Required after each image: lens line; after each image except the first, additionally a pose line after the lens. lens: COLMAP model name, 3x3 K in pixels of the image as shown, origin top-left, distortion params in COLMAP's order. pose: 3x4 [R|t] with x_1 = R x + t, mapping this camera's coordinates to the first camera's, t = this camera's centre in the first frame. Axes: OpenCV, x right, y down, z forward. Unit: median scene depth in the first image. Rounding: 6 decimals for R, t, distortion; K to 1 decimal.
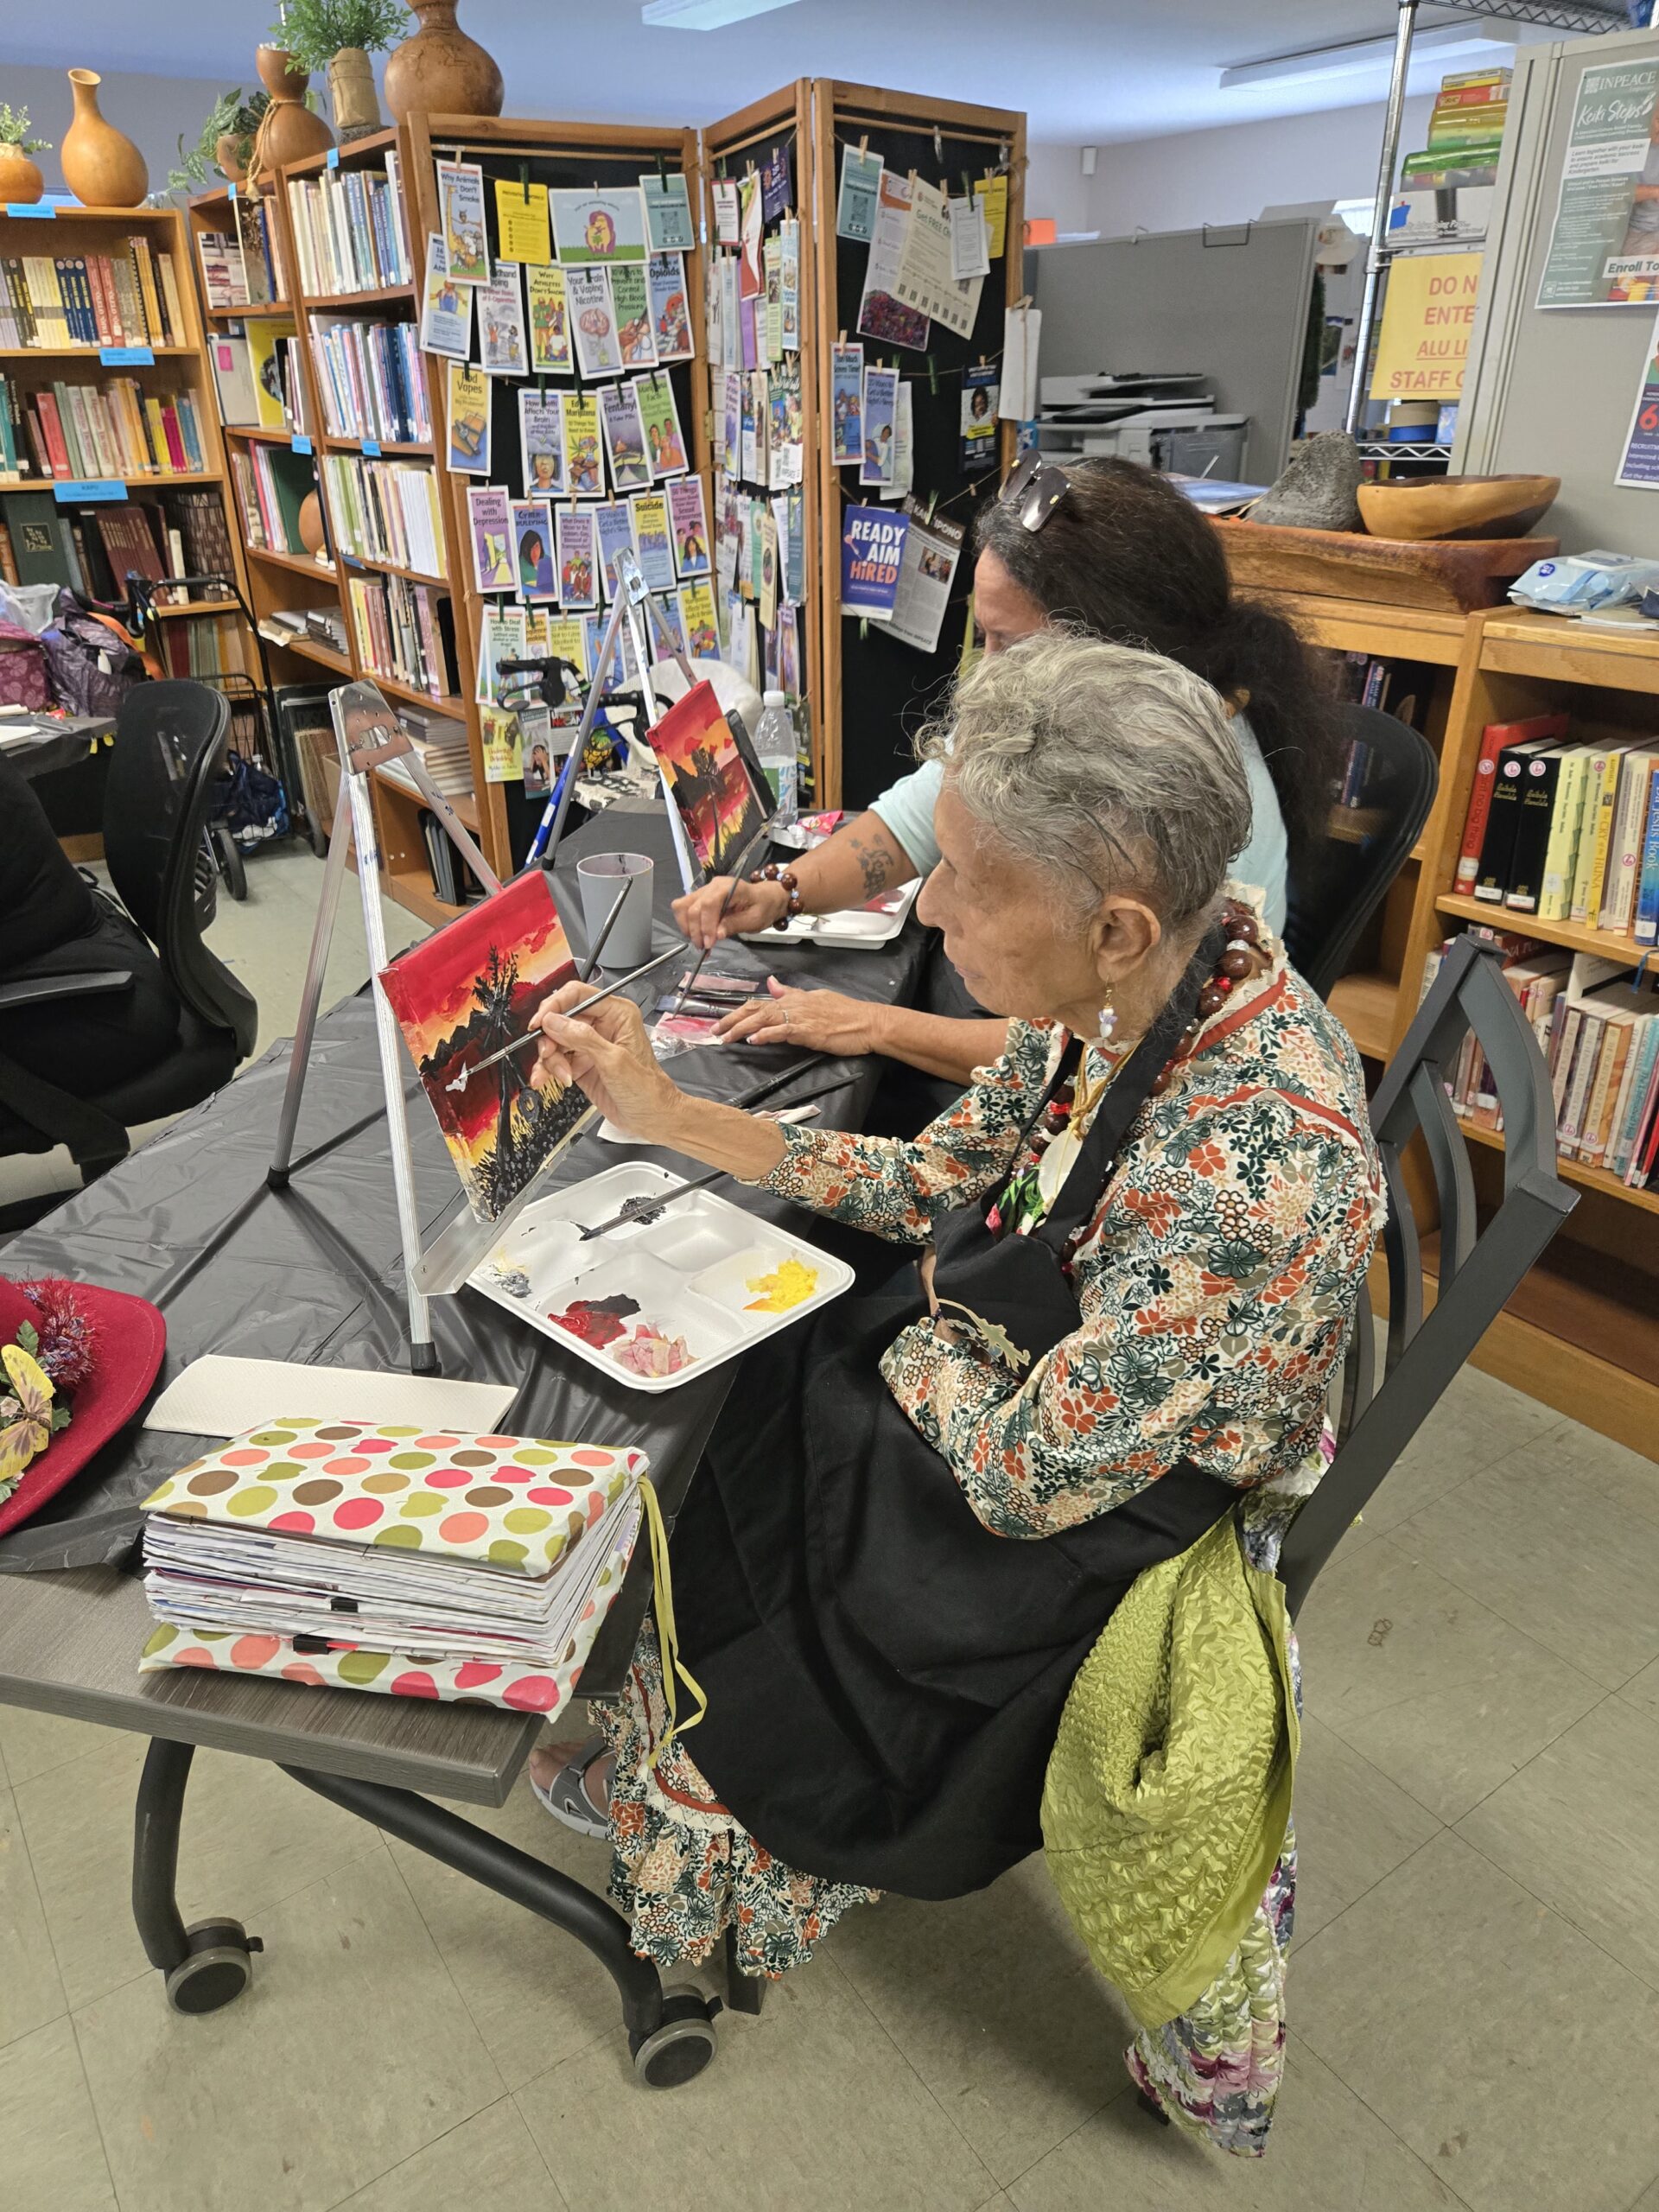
lens RADIAL K [[1470.8, 0, 785.0], [0, 1470.8, 1095.7], [0, 0, 1]] dist [0.035518, -0.024745]
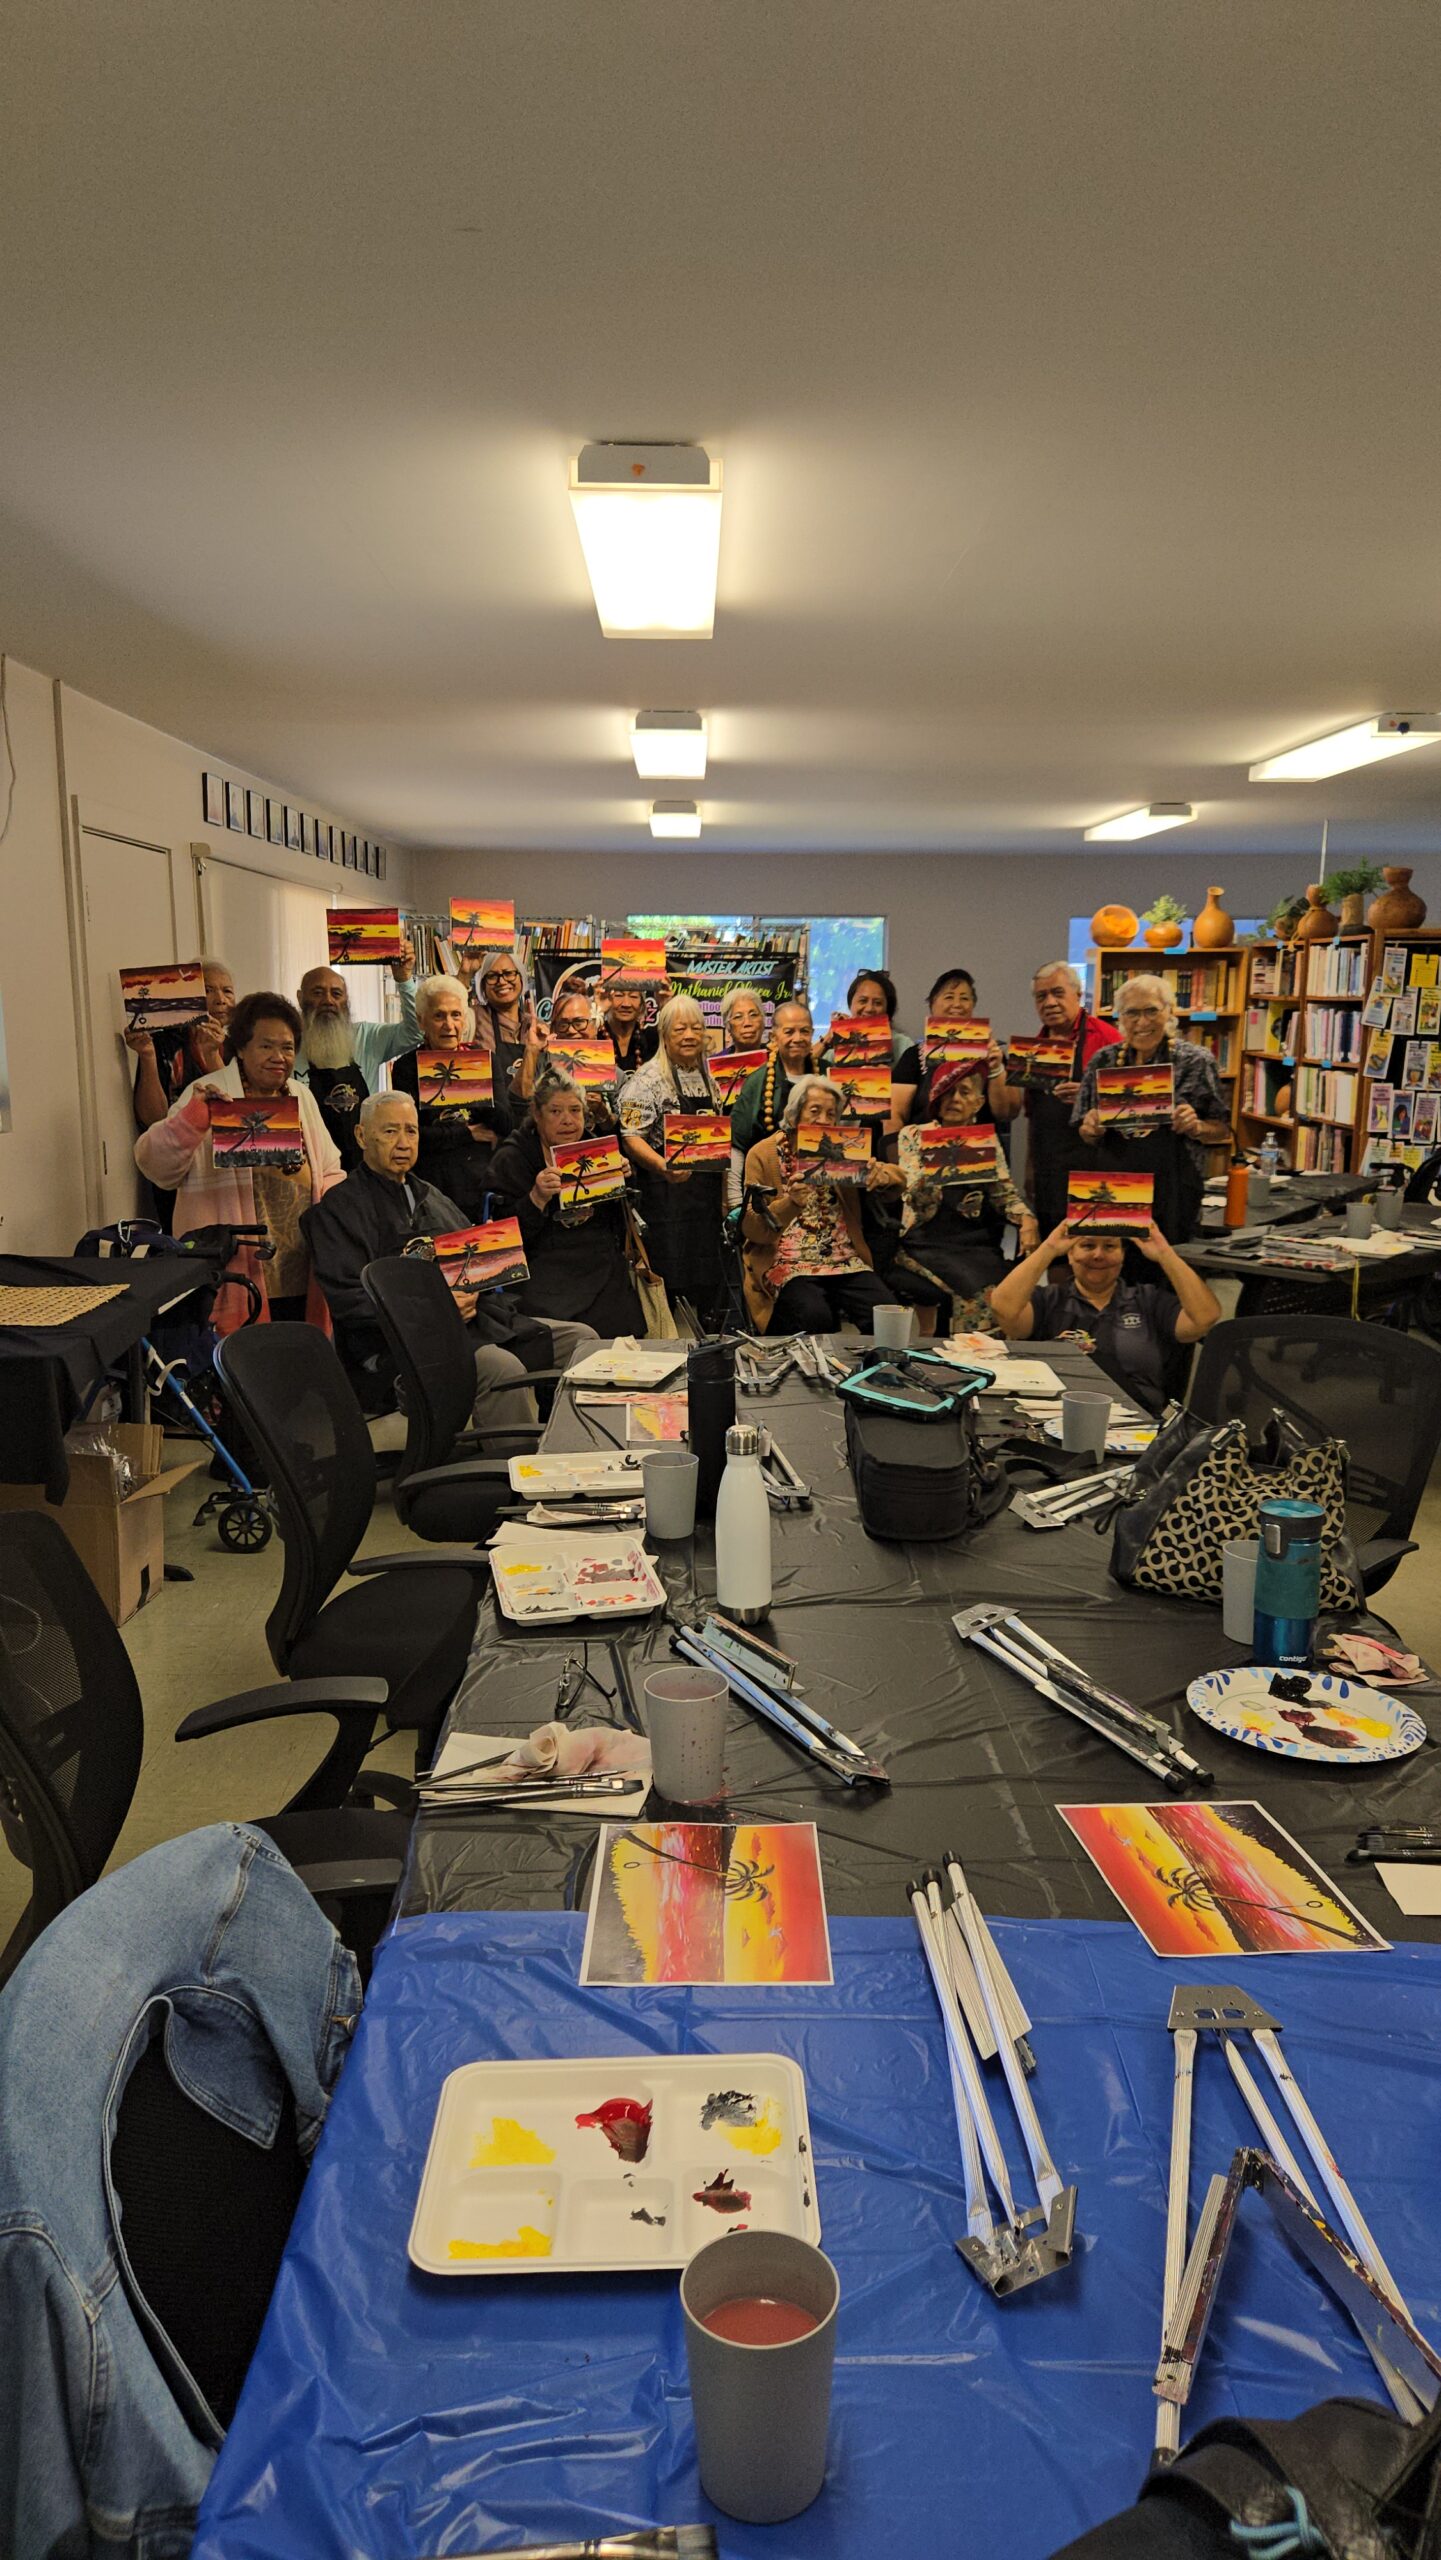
lens RADIAL K [[1673.4, 0, 702.0], [0, 1673.4, 1337.0], [0, 0, 1]] dist [0.050917, -0.031506]
pose [[0.832615, 0.127508, -0.538975, 0.322306], [-0.254936, 0.952150, -0.168574, 0.564079], [0.491691, 0.277761, 0.825281, -1.311078]]
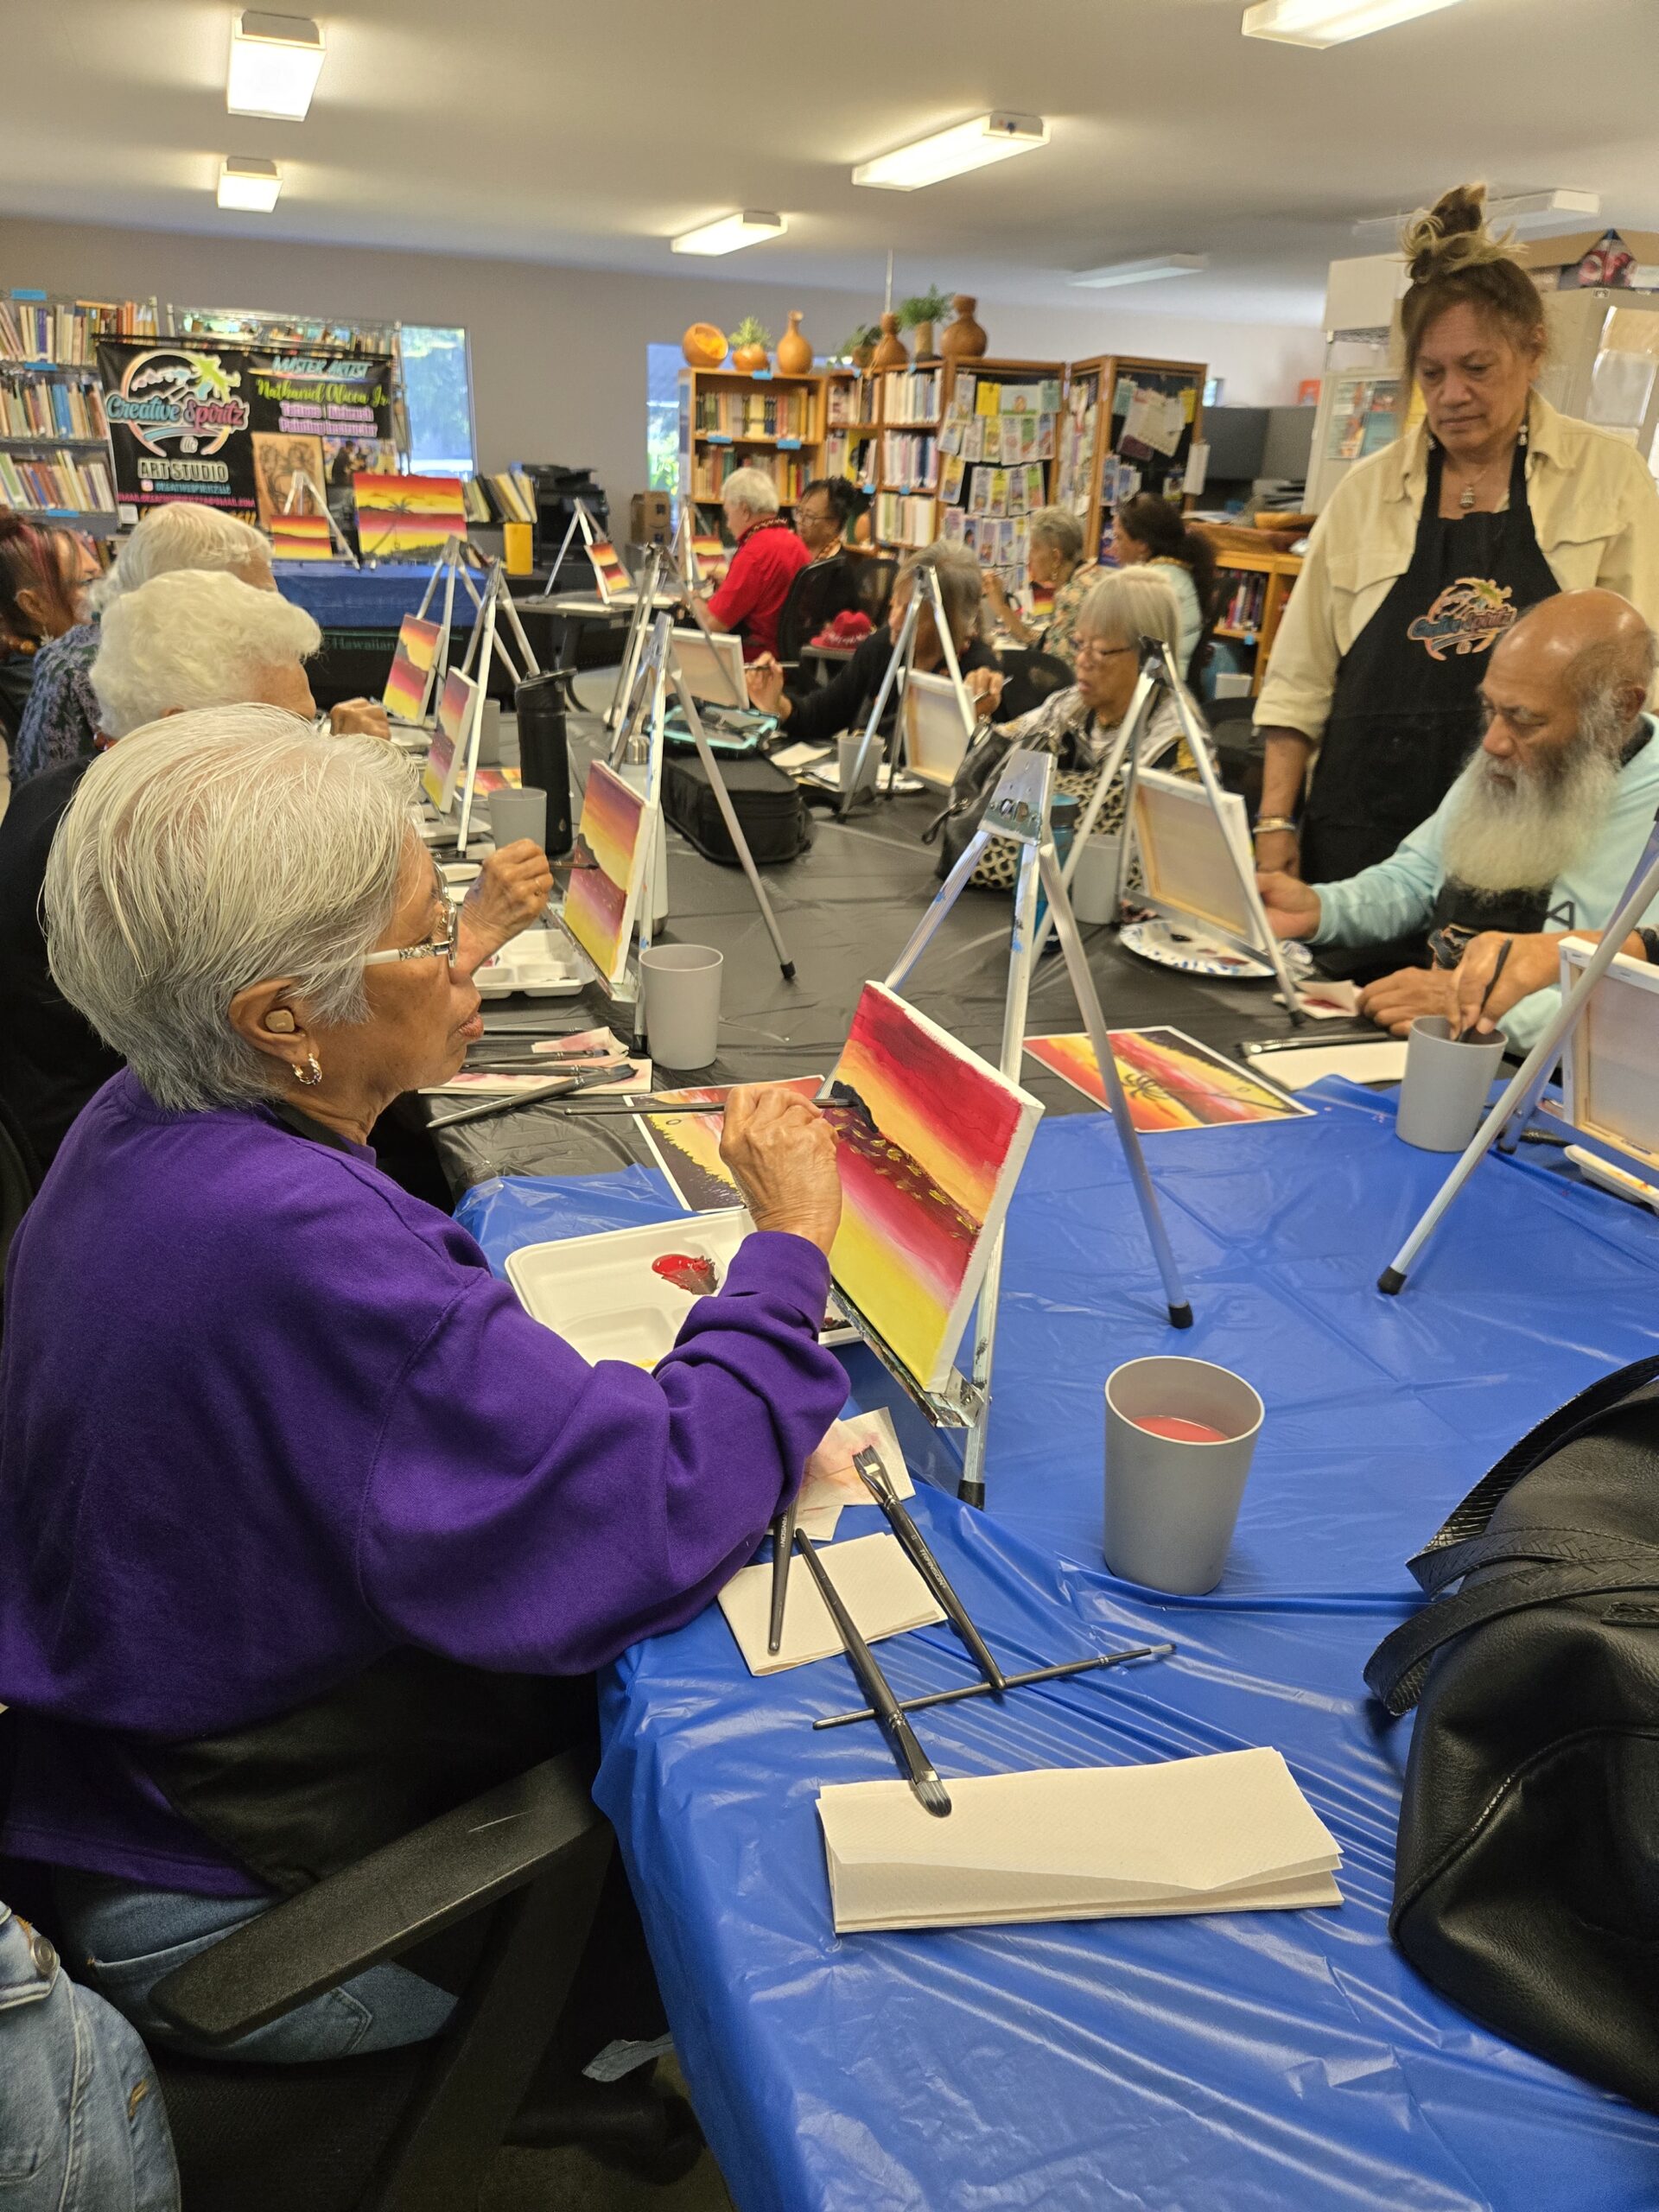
lens RADIAL K [[1470.8, 0, 805.2], [0, 1470.8, 1151.4], [0, 0, 1]] dist [0.035518, -0.024745]
pose [[0.969266, 0.148591, -0.196072, 0.179445], [-0.152726, 0.988250, -0.006054, 0.642421], [0.192869, 0.035814, 0.980571, -1.299519]]
